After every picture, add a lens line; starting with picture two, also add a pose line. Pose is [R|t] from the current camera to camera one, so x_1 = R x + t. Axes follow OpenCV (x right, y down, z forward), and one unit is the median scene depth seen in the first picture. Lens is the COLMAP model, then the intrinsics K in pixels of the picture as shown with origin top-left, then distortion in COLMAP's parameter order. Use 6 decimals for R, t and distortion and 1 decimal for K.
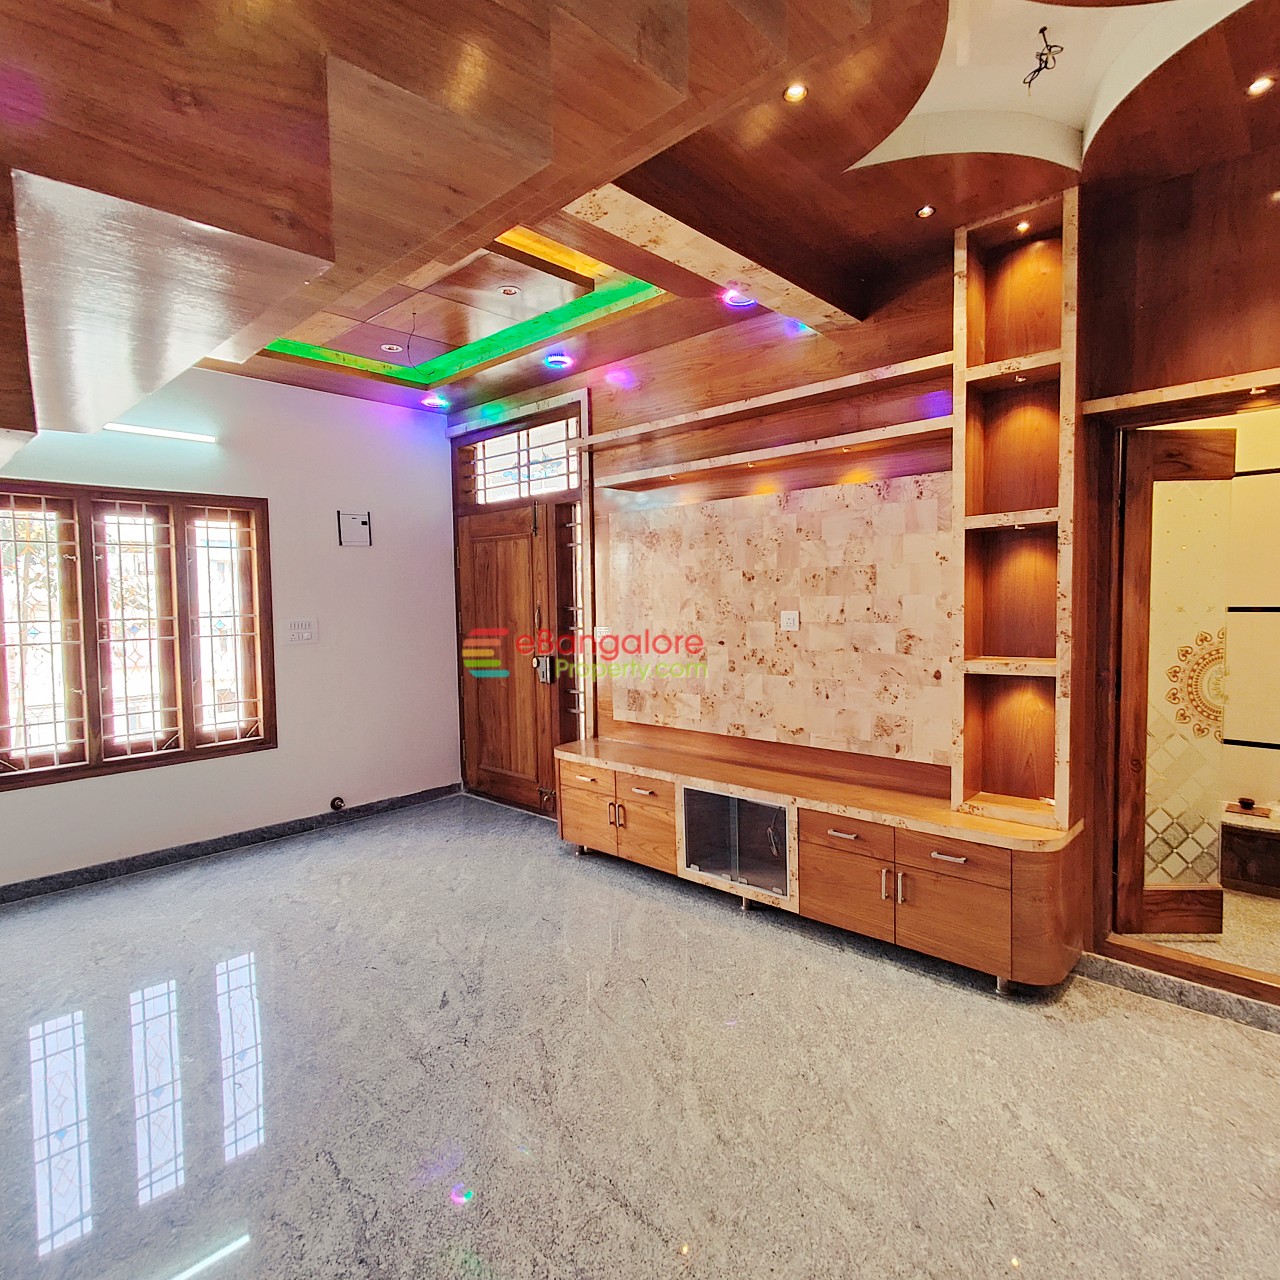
lens RADIAL K [[748.7, 0, 646.4], [0, 748.7, 637.2], [0, 0, 1]] dist [0.005854, 0.003419]
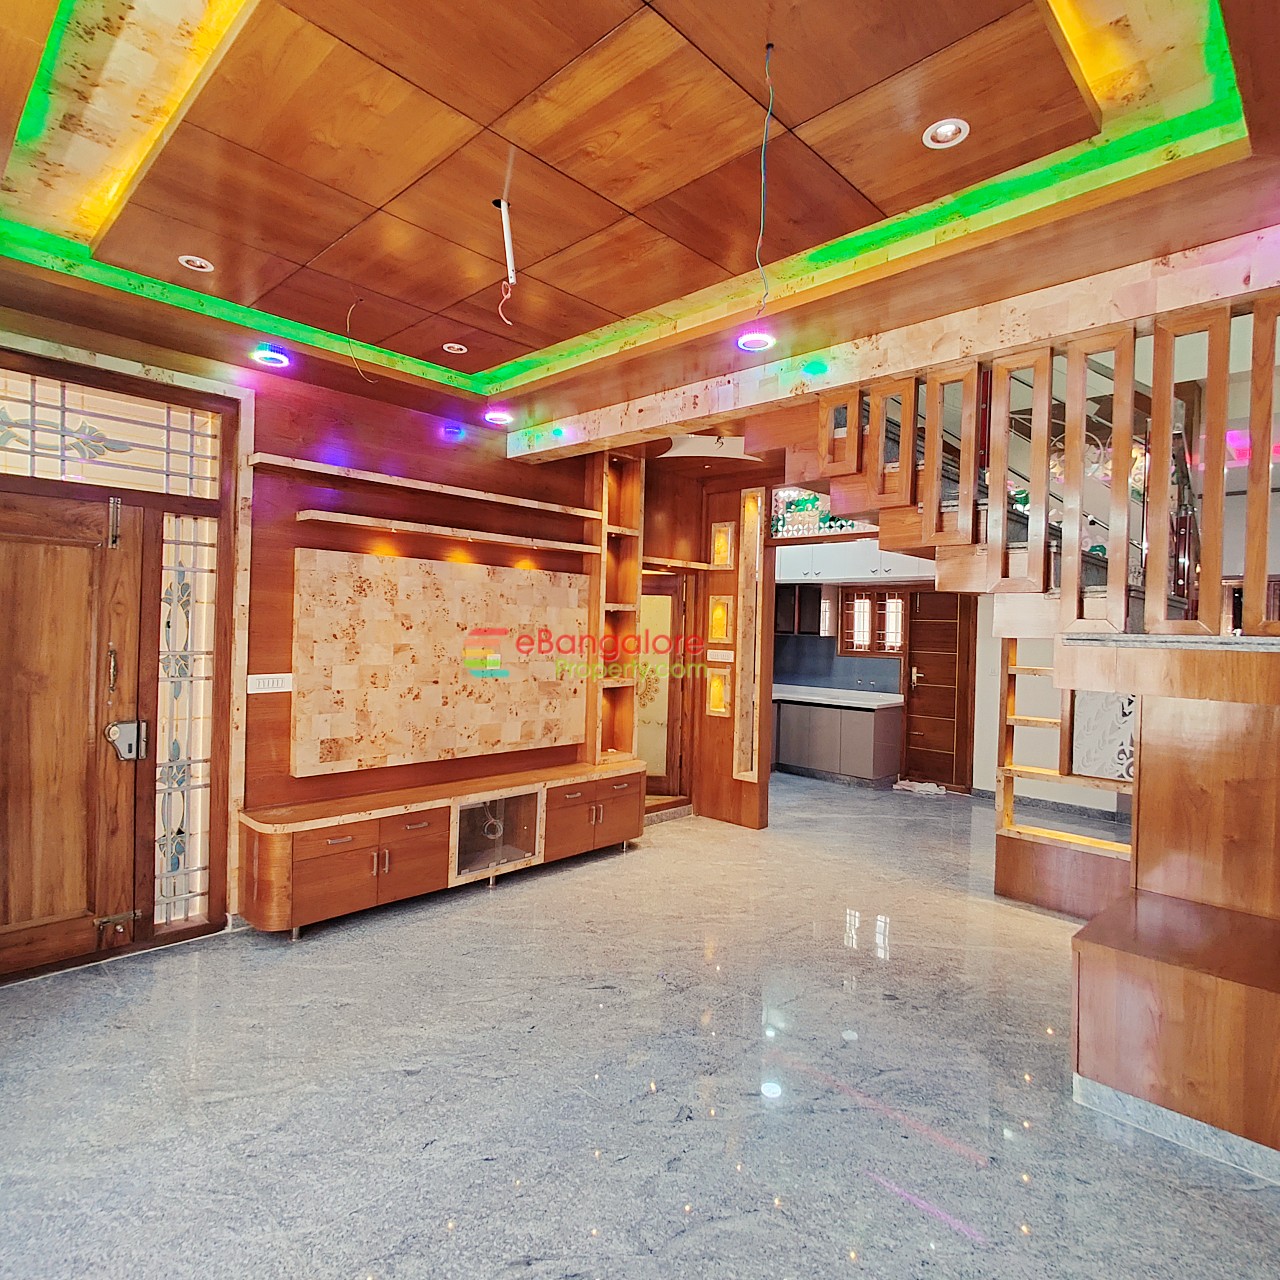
lens RADIAL K [[741.6, 0, 646.8], [0, 741.6, 637.3], [0, 0, 1]] dist [-0.000037, 0.000899]
pose [[0.021550, 0.004564, 0.999757, -1.188679], [0.025994, 0.999649, -0.005124, -0.054278], [-0.999430, 0.026098, 0.021424, 0.727422]]
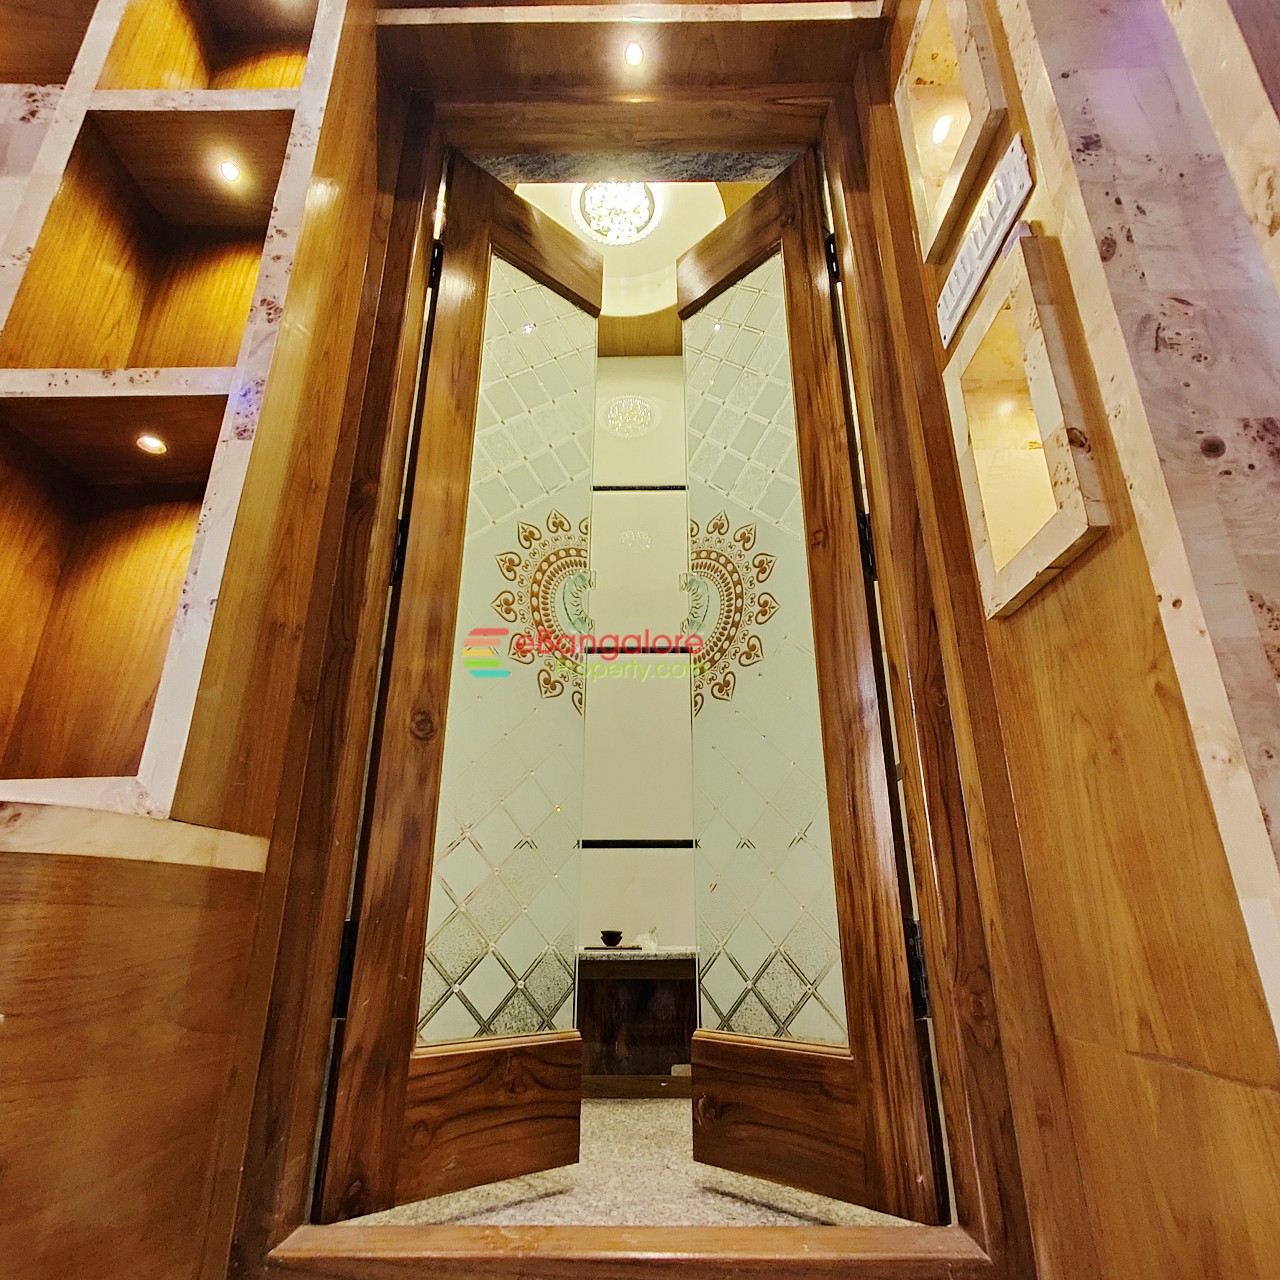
lens RADIAL K [[730.1, 0, 641.6], [0, 730.1, 664.0], [0, 0, 1]] dist [0.023394, 0.001037]
pose [[0.742584, 0.243865, 0.623778, 0.402584], [0.024960, 0.920632, -0.389634, 0.255382], [-0.669287, 0.304906, 0.677560, 0.529140]]
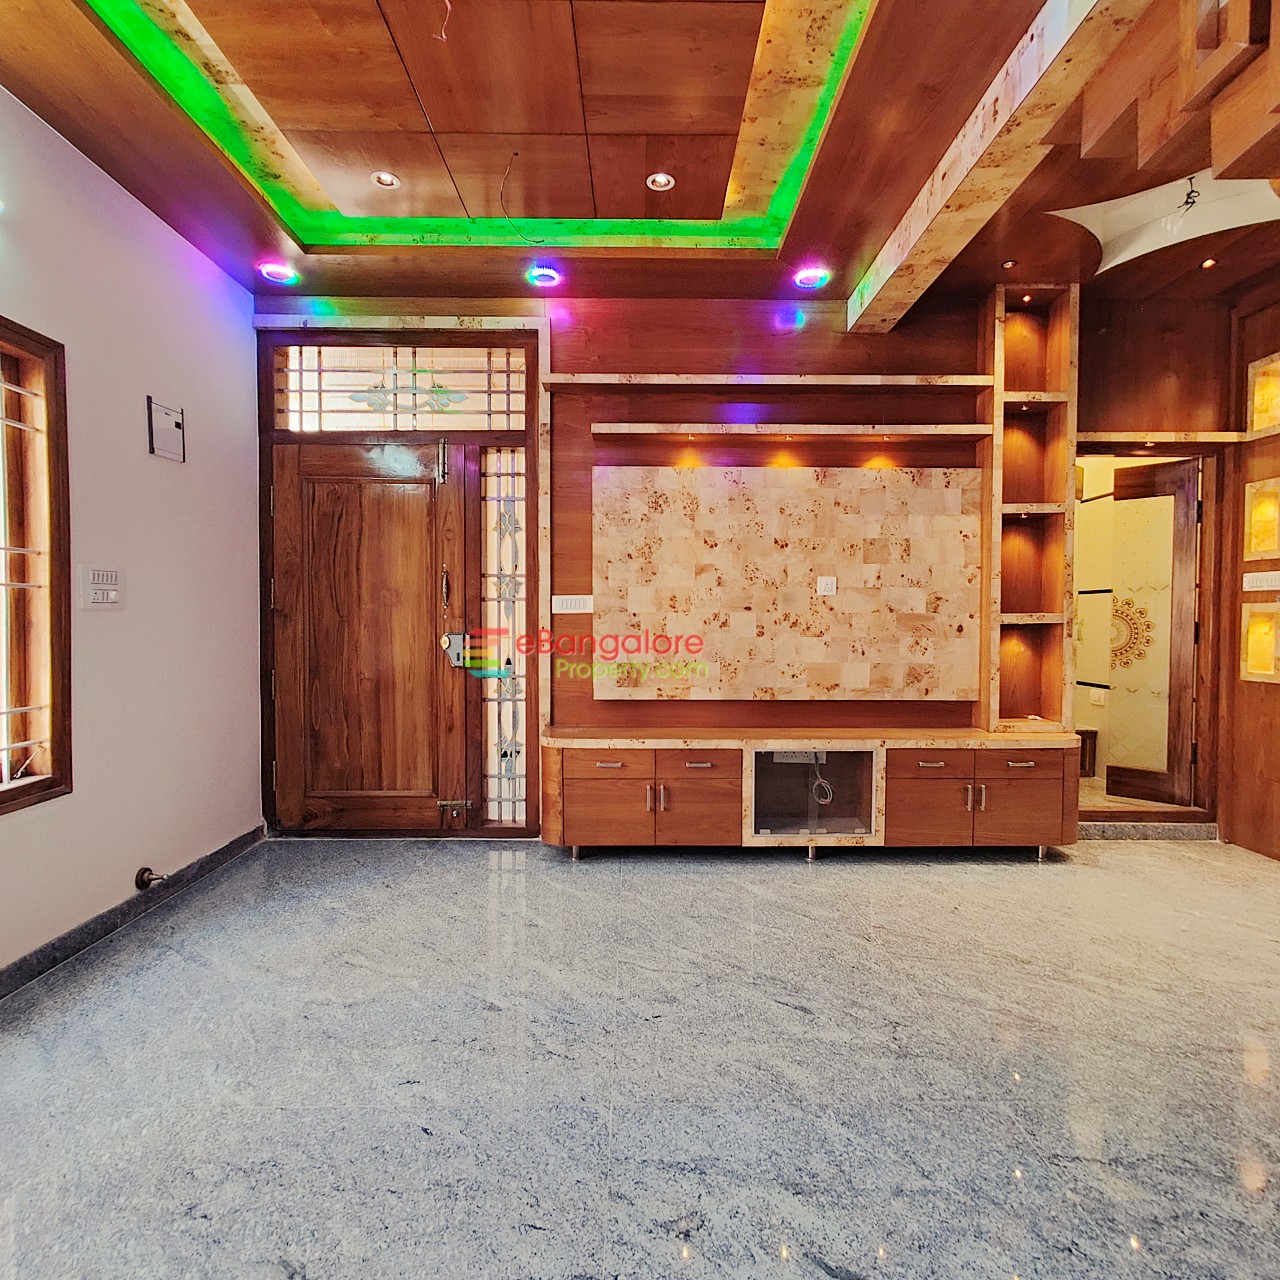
lens RADIAL K [[748.7, 0, 646.4], [0, 748.7, 637.2], [0, 0, 1]] dist [0.005854, 0.003419]
pose [[0.726910, 0.000251, 0.686732, -0.782595], [0.022200, 0.999469, -0.023864, 0.076003], [-0.686373, 0.032593, 0.726519, 0.408858]]
